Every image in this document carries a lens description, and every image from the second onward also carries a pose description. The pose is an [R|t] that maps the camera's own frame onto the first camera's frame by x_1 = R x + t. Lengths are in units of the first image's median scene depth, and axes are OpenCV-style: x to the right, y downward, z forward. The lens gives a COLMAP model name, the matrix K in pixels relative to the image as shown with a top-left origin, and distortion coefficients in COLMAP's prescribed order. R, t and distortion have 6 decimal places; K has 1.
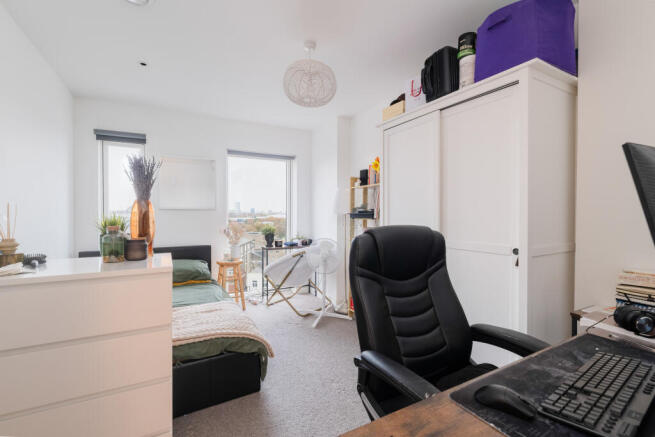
lens RADIAL K [[287.9, 0, 327.5], [0, 287.9, 218.5], [0, 0, 1]] dist [0.000012, -0.000503]
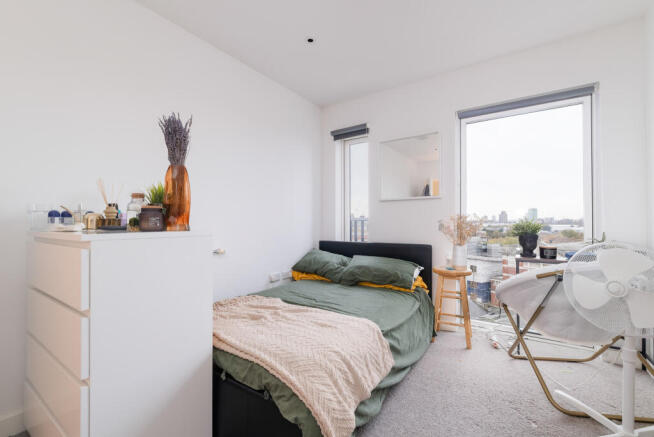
lens RADIAL K [[287.5, 0, 327.0], [0, 287.5, 218.5], [0, 0, 1]] dist [0.000012, -0.000503]
pose [[0.450877, -0.017000, -0.892424, 0.154098], [-0.013804, 0.999566, -0.026015, 0.050629], [0.892479, 0.024049, 0.450447, 0.449874]]
